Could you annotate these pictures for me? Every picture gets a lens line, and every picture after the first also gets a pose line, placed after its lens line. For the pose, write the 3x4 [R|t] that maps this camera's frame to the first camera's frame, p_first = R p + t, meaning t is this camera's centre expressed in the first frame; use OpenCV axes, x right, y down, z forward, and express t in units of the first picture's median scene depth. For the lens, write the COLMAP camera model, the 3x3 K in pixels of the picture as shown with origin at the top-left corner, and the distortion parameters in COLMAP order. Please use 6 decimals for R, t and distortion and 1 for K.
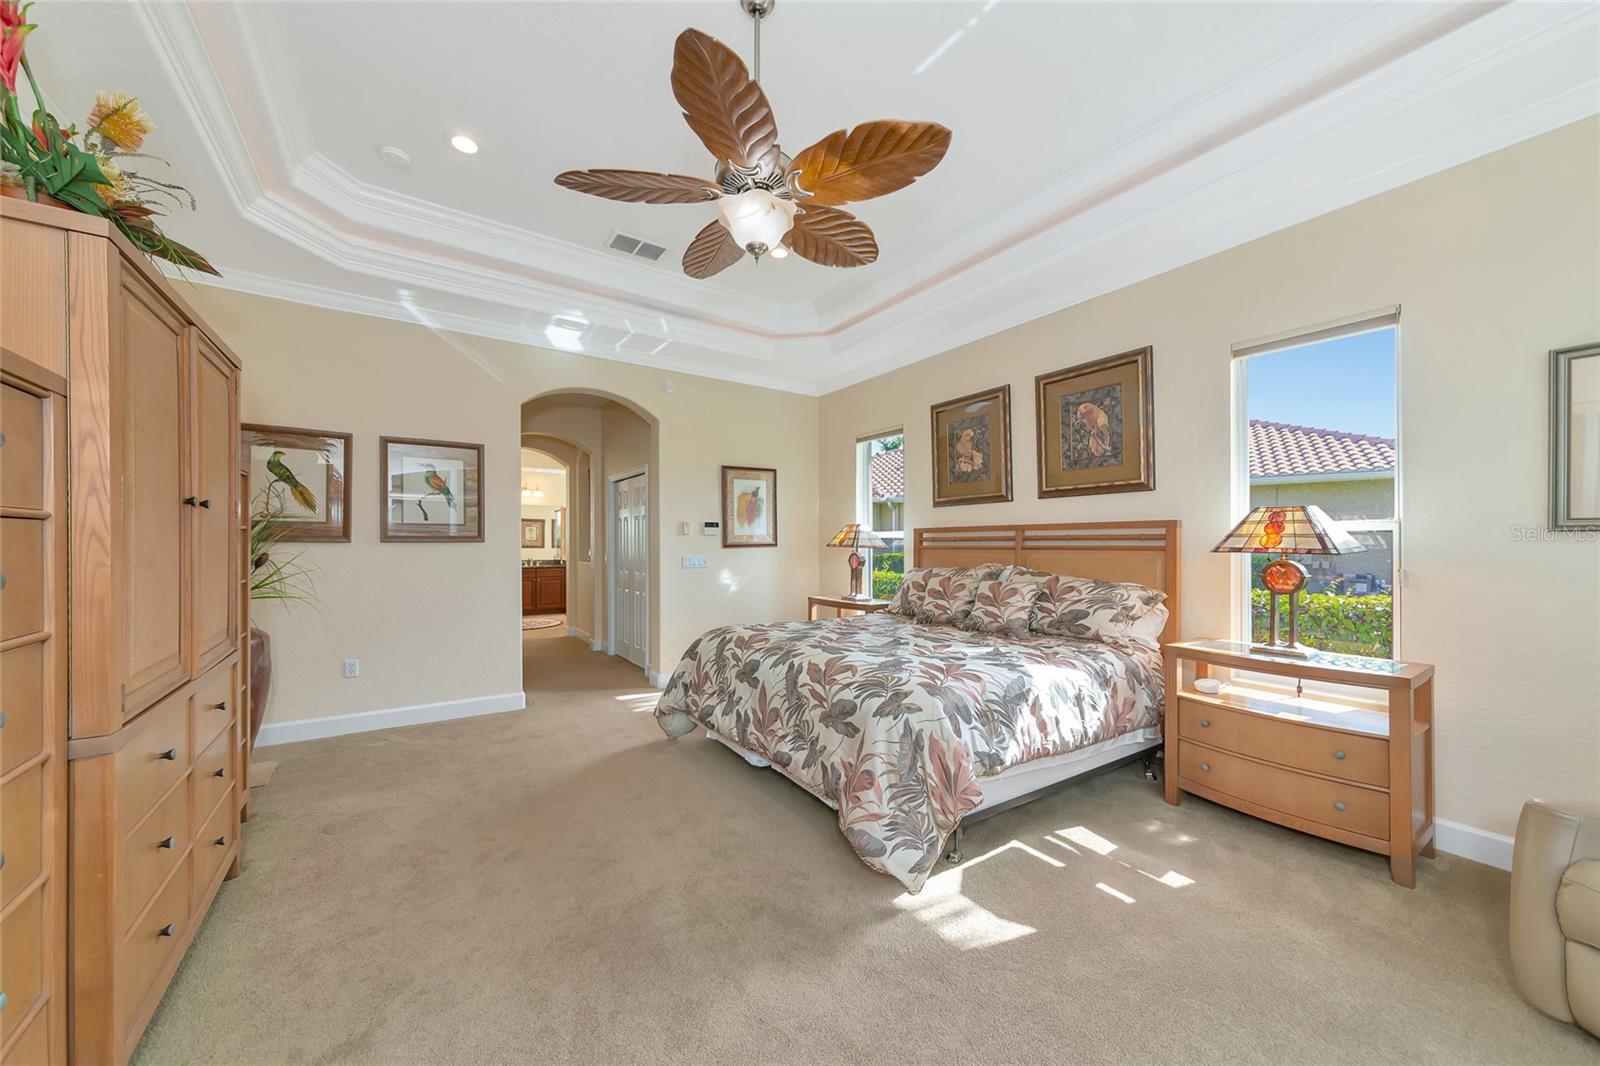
lens RADIAL K [[554.0, 0, 800.6], [0, 554.0, 548.0], [0, 0, 1]] dist [0.000347, 0.000072]
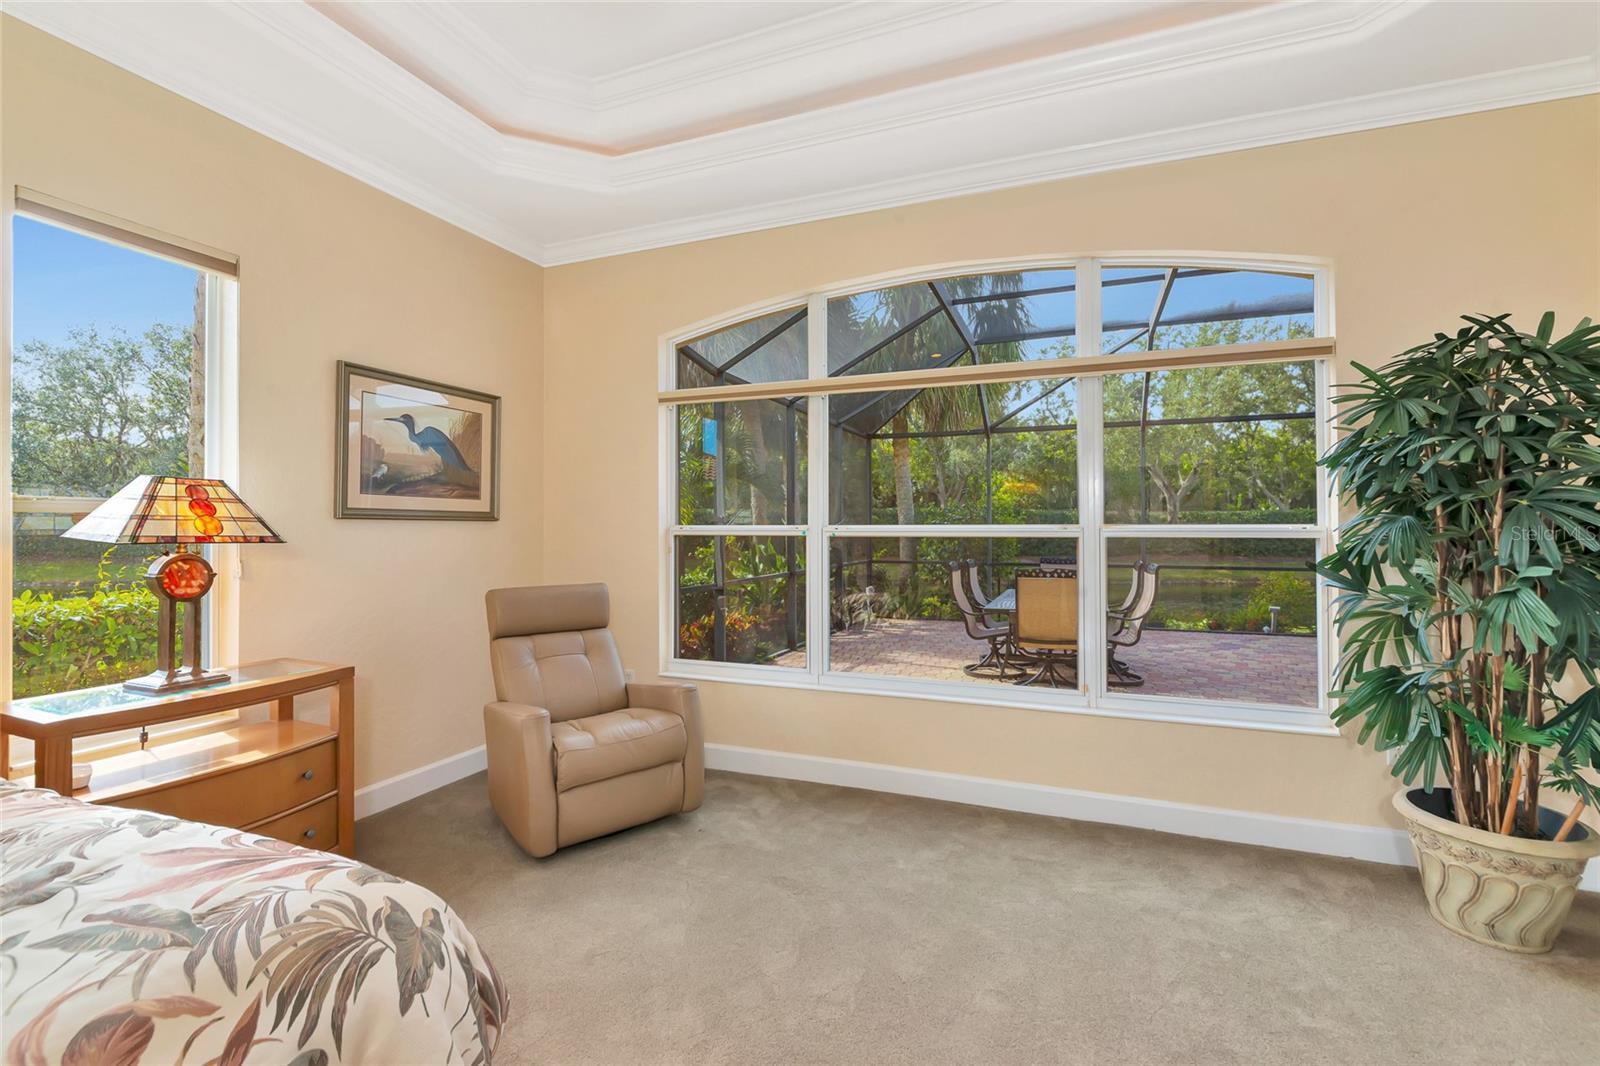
lens RADIAL K [[722.8, 0, 794.0], [0, 722.8, 524.0], [0, 0, 1]] dist [-0.003818, 0.000353]
pose [[-0.539959, 0.009144, 0.841642, -0.225812], [0.013461, 0.999907, -0.002228, -0.002048], [-0.841584, 0.010126, -0.540032, 0.572045]]
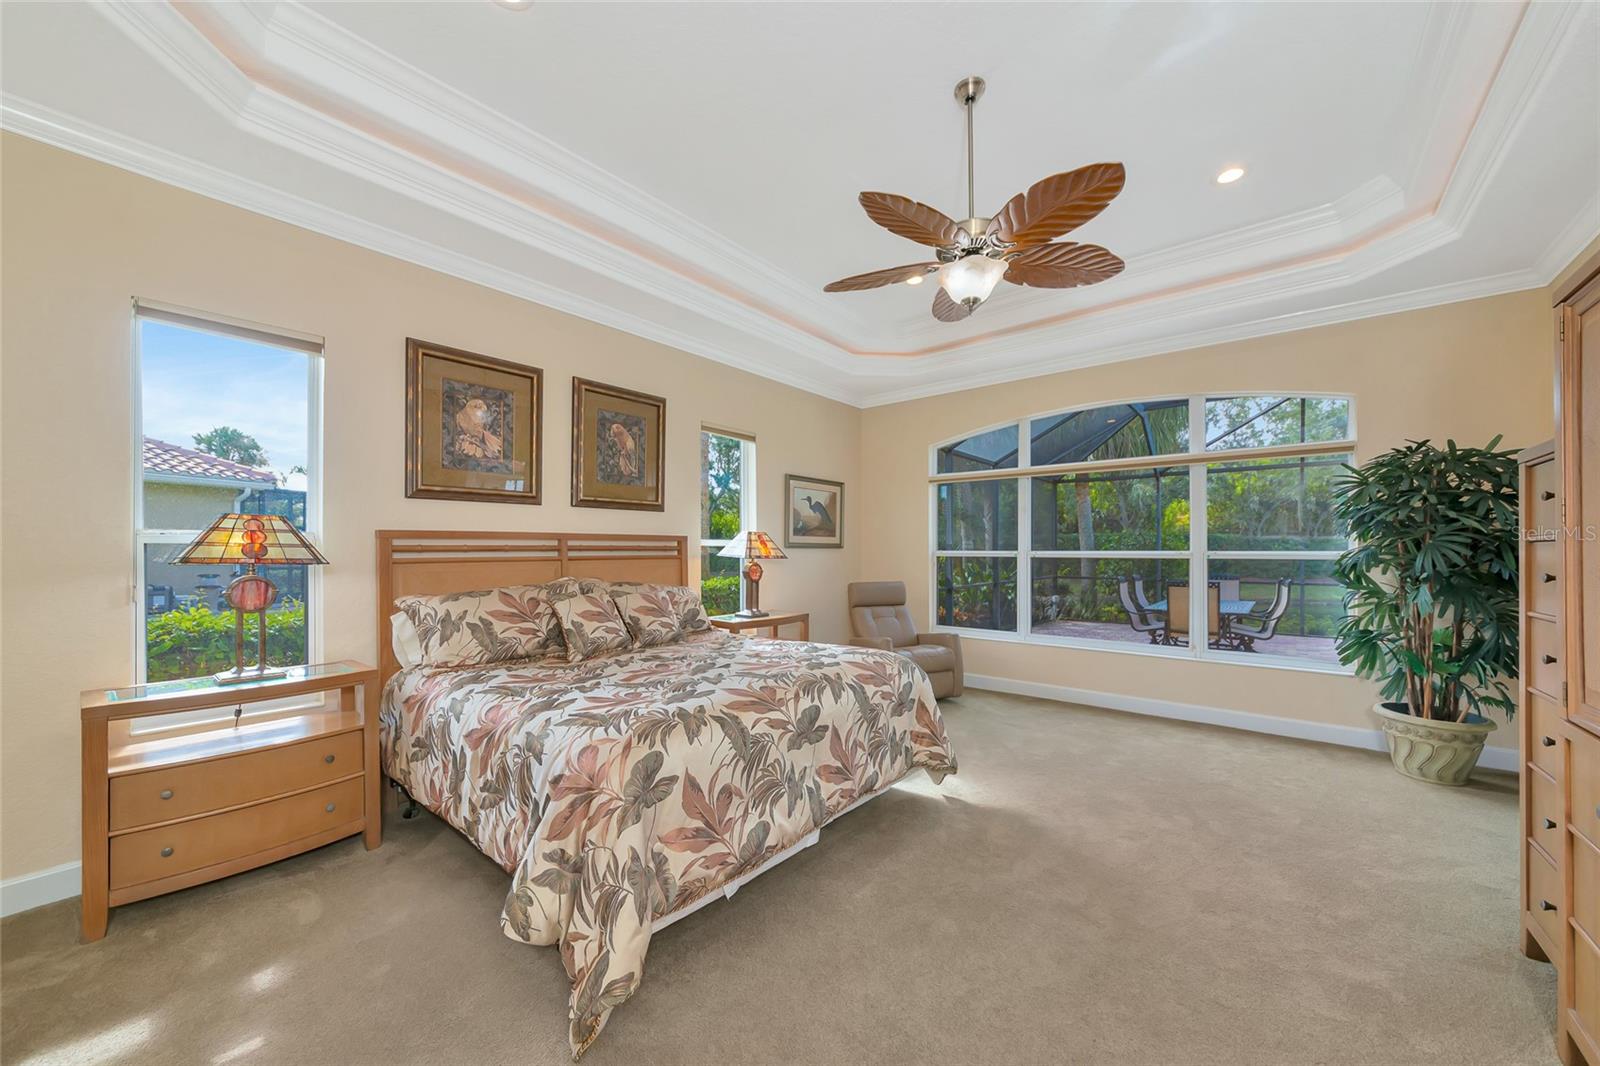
lens RADIAL K [[575.9, 0, 799.9], [0, 575.9, 545.3], [0, 0, 1]] dist [-0.000270, -0.000089]
pose [[-0.254616, 0.011965, 0.966968, -0.619427], [0.012128, 0.999884, -0.009179, -0.009550], [-0.966966, 0.009390, -0.254731, 0.888790]]
